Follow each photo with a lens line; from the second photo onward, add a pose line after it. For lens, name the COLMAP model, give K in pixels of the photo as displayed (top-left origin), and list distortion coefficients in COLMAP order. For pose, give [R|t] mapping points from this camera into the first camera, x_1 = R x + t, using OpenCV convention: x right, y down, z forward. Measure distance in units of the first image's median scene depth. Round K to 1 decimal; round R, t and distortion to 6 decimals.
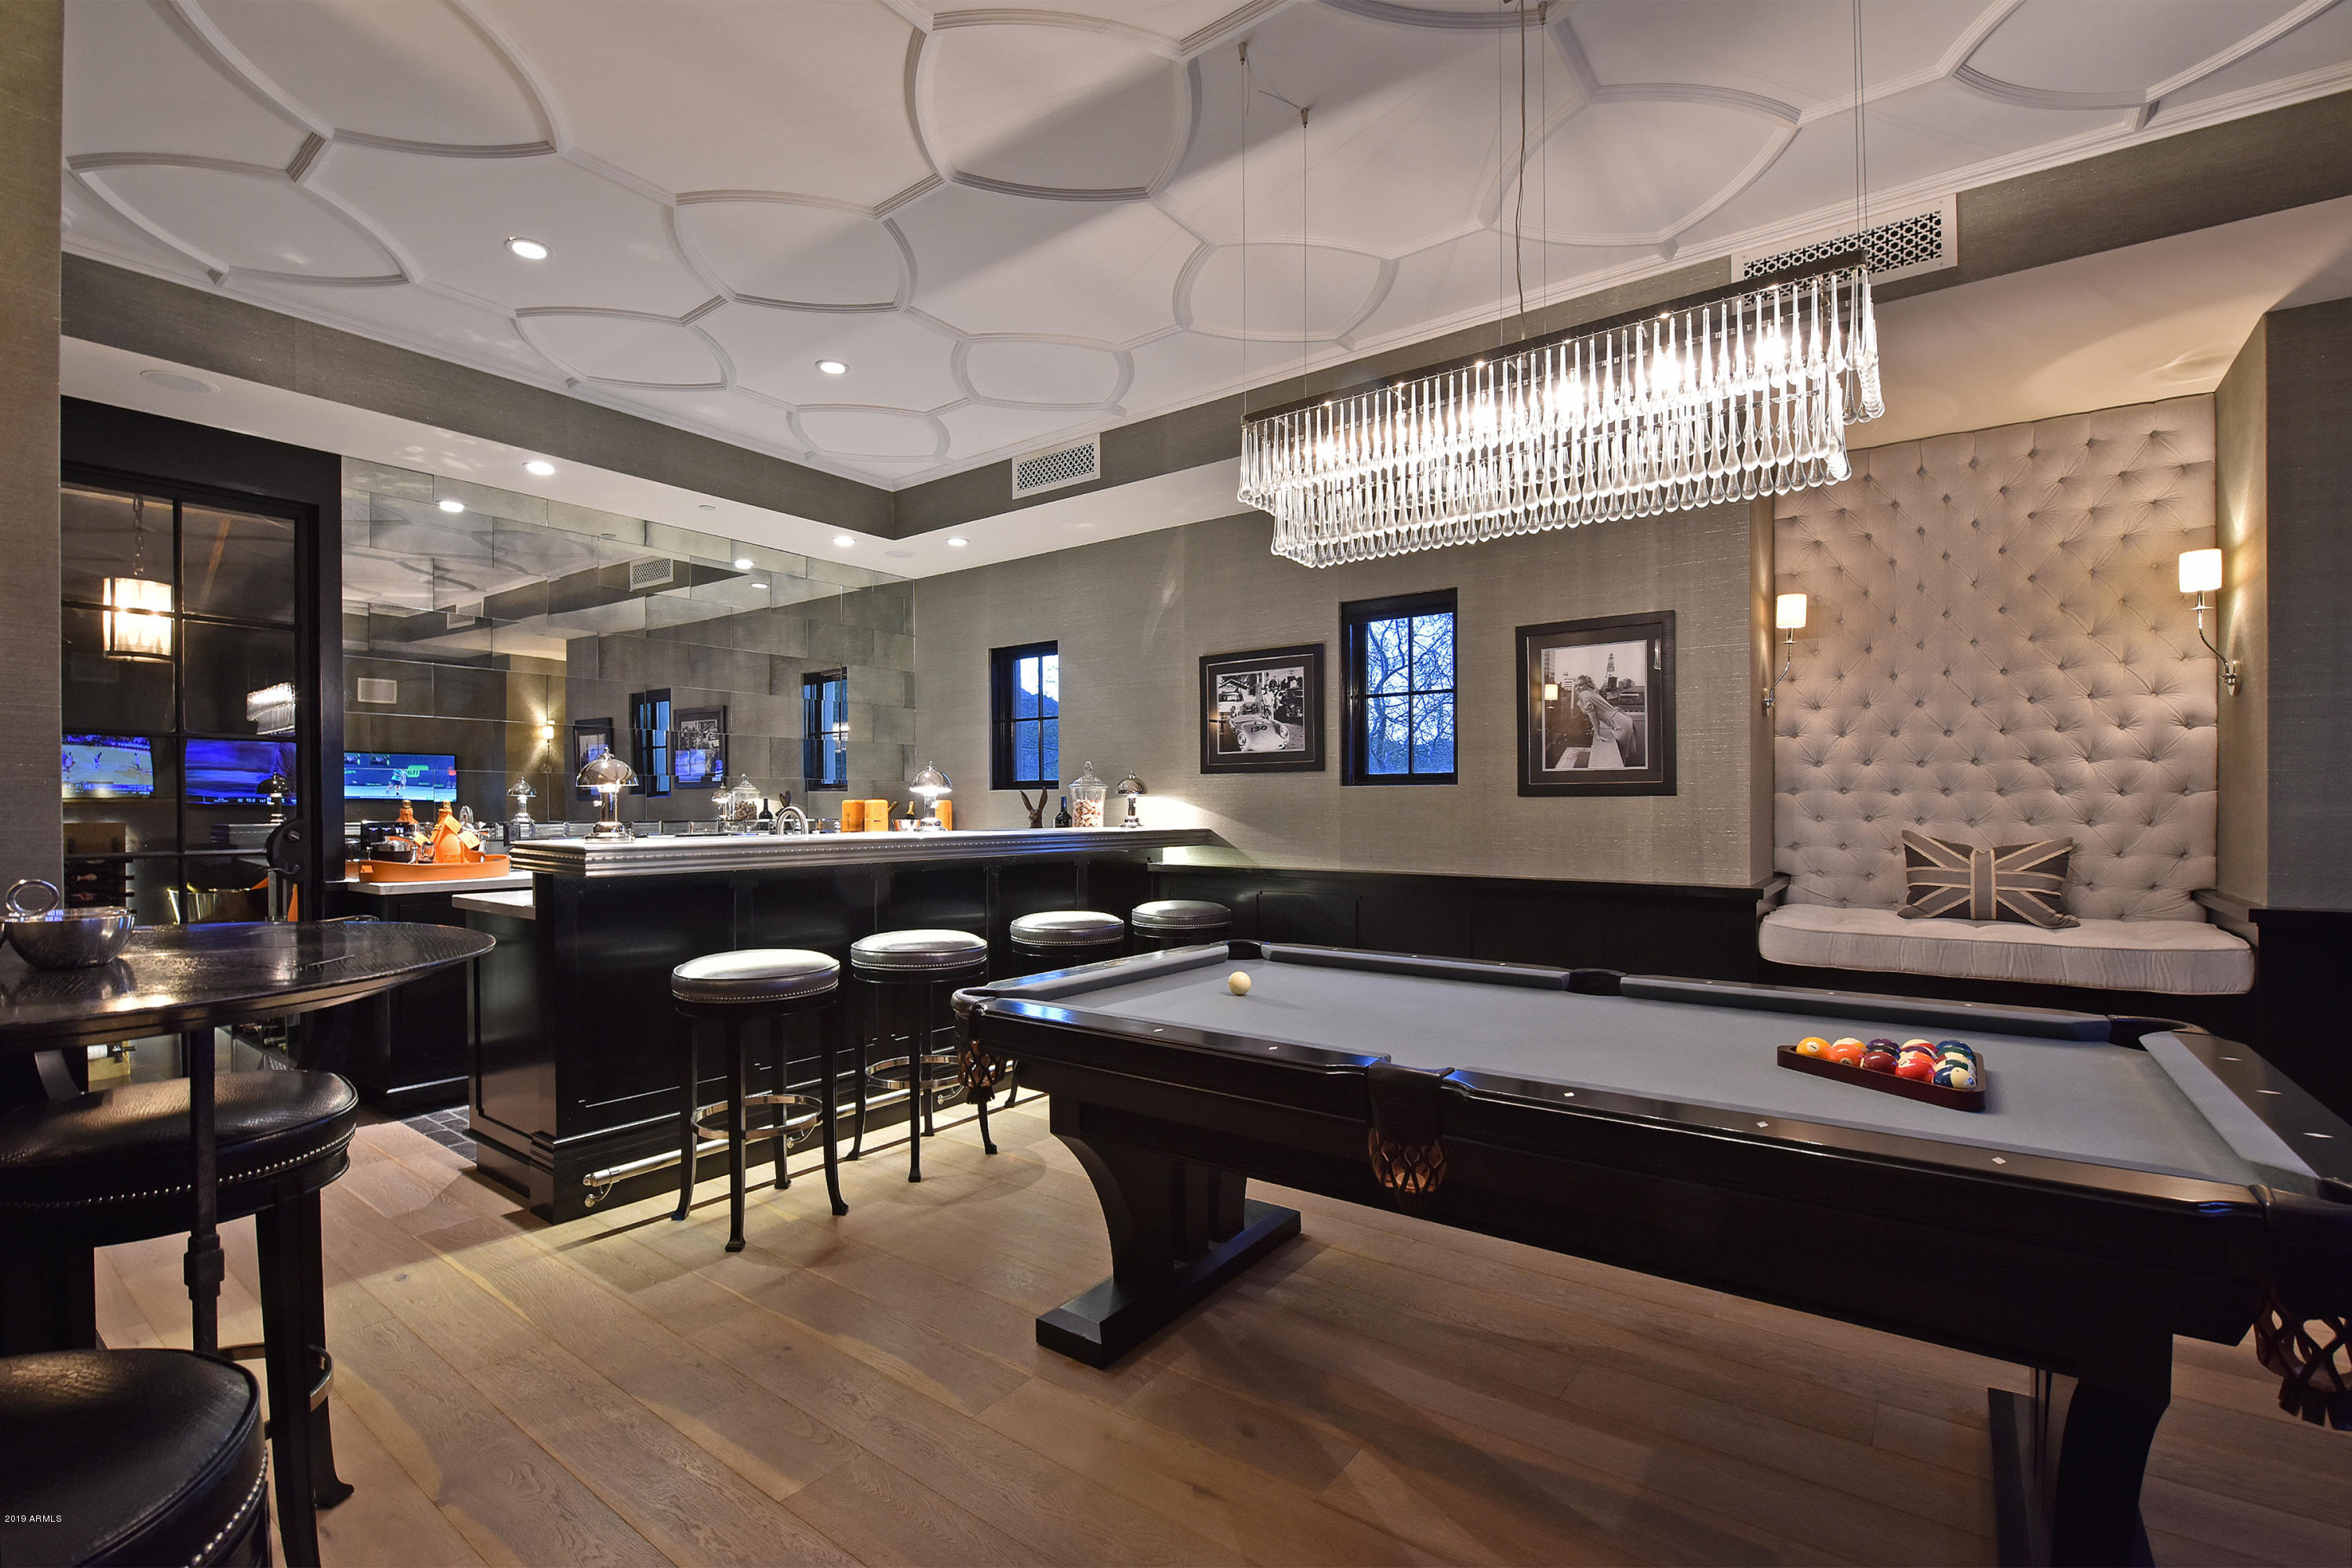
lens RADIAL K [[1041.3, 0, 1171.6], [0, 1041.3, 818.2], [0, 0, 1]] dist [-0.038540, -0.000141]
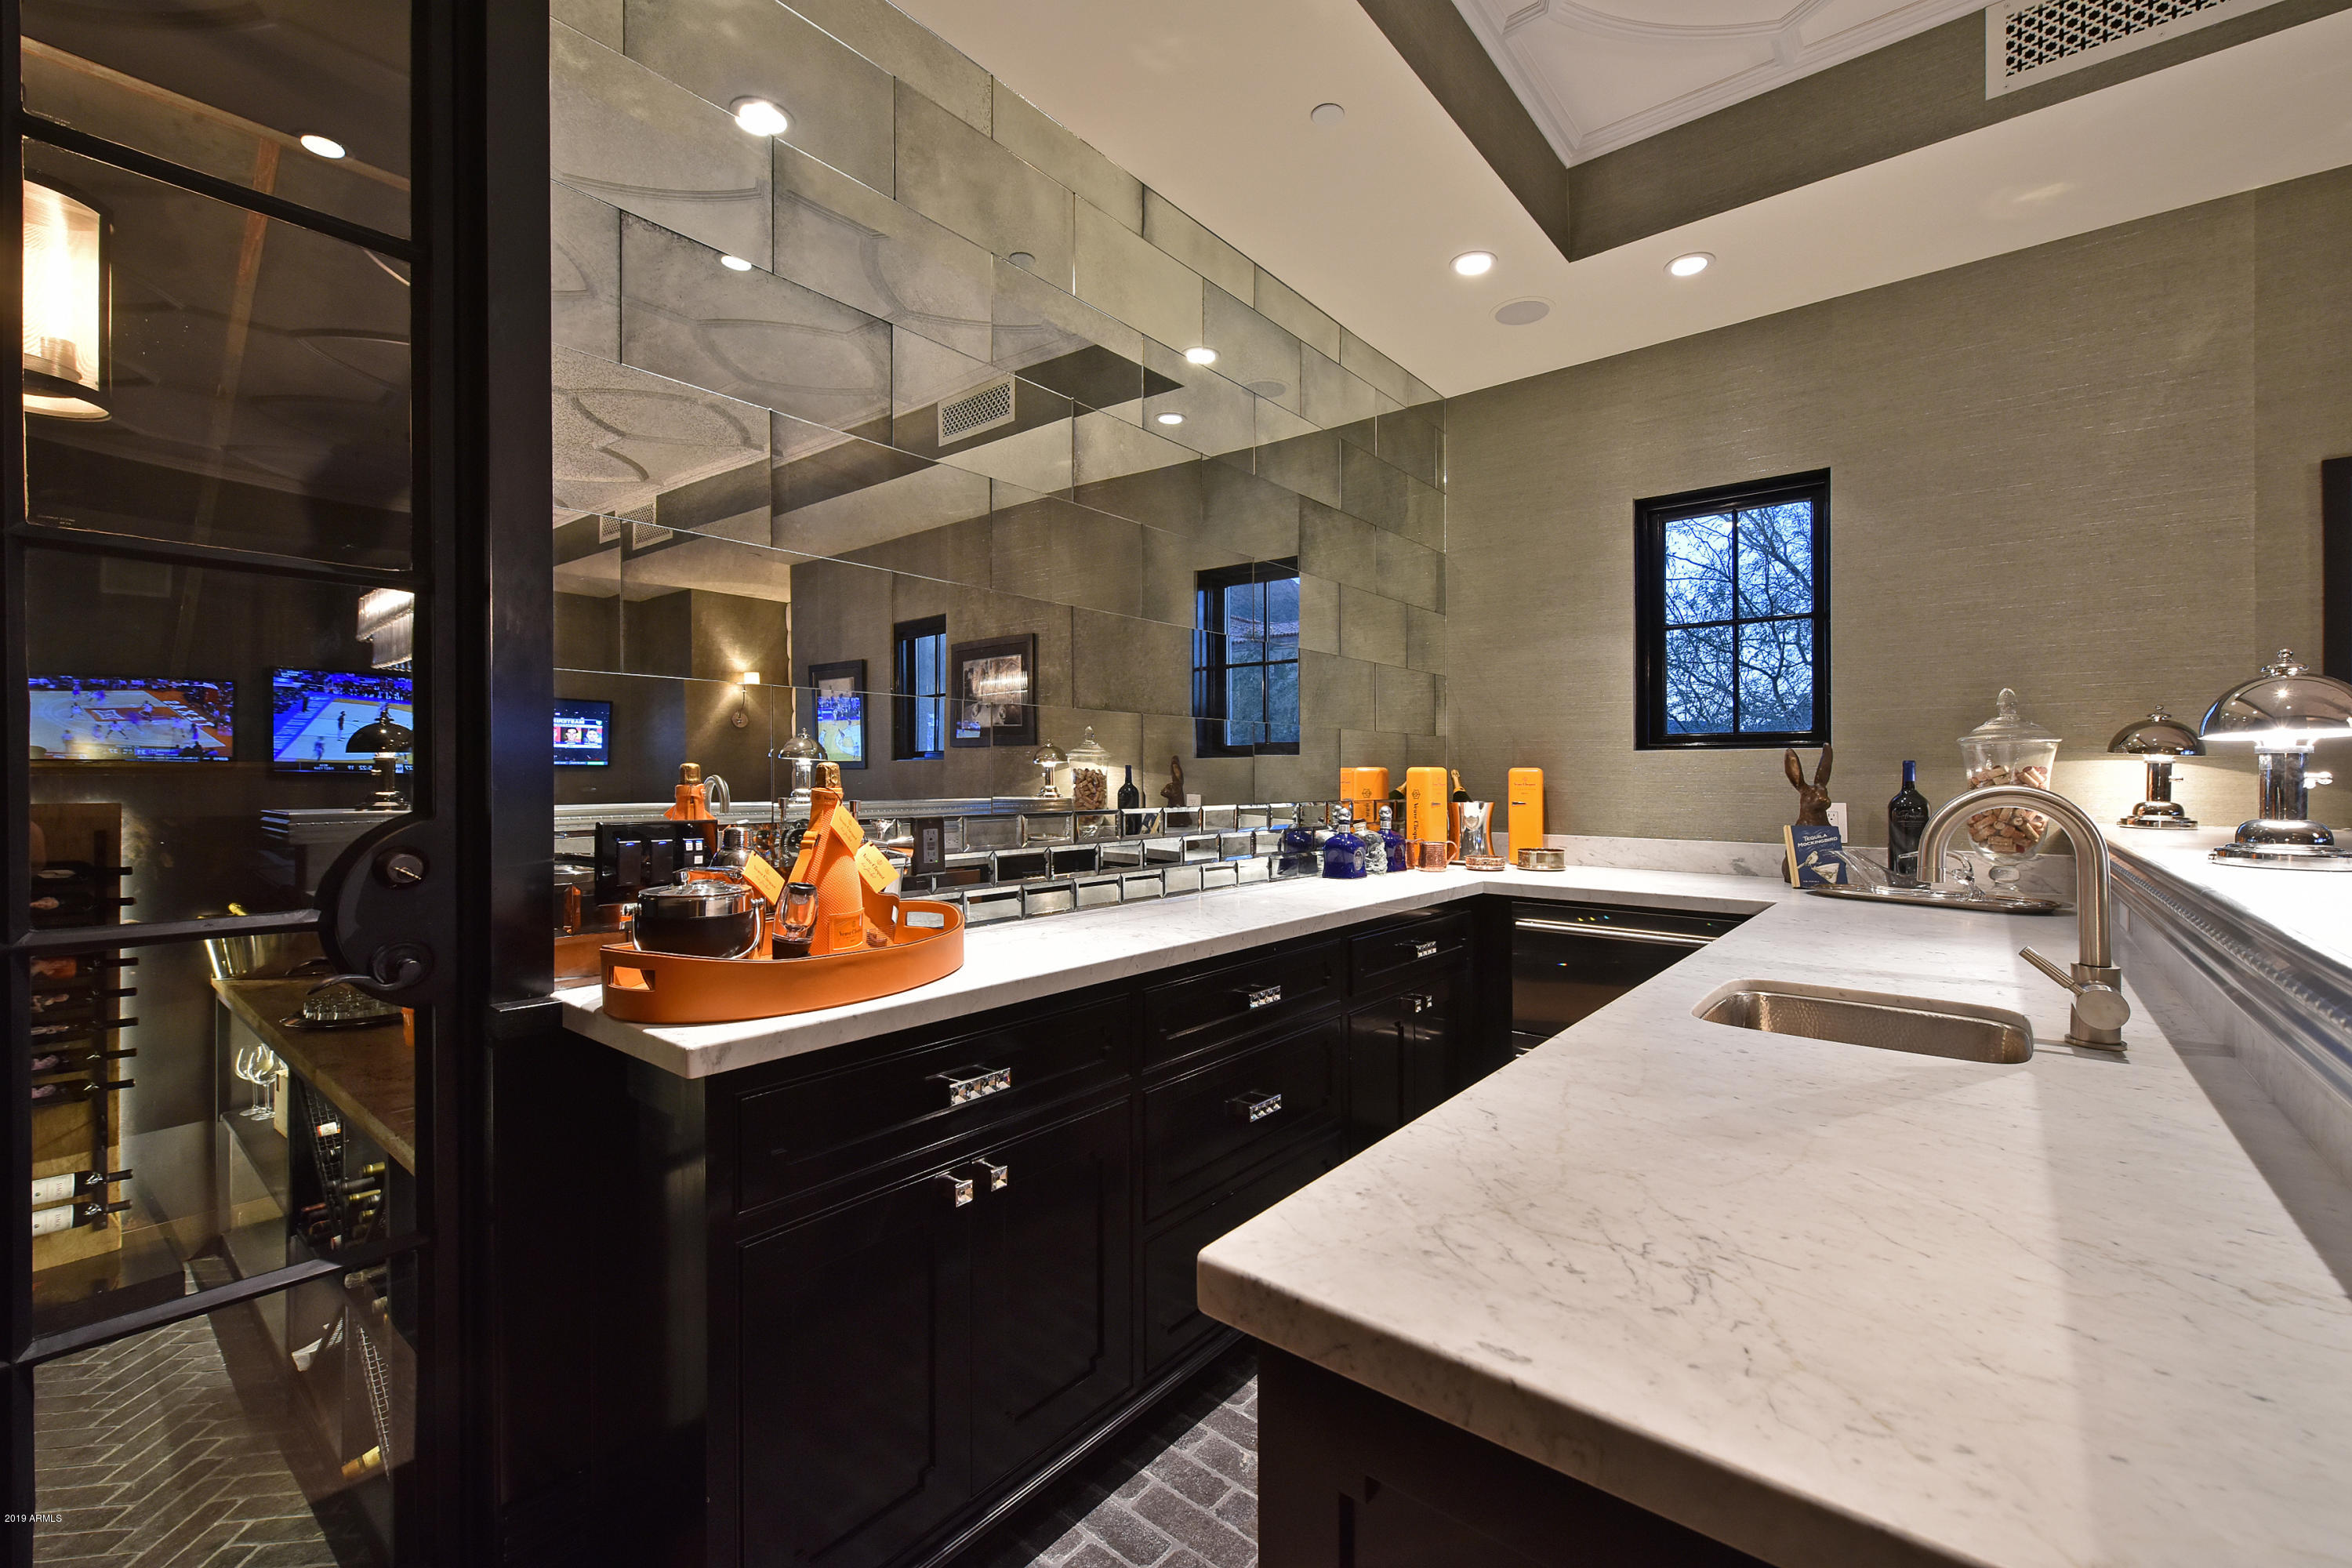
lens RADIAL K [[956.4, 0, 1176.0], [0, 956.4, 784.0], [0, 0, 1]] dist [-0.001836, -0.000094]
pose [[0.998405, 0.001848, -0.056427, -0.421259], [-0.001969, 0.999996, -0.002091, -0.006766], [0.056423, 0.002199, 0.998405, 0.494200]]
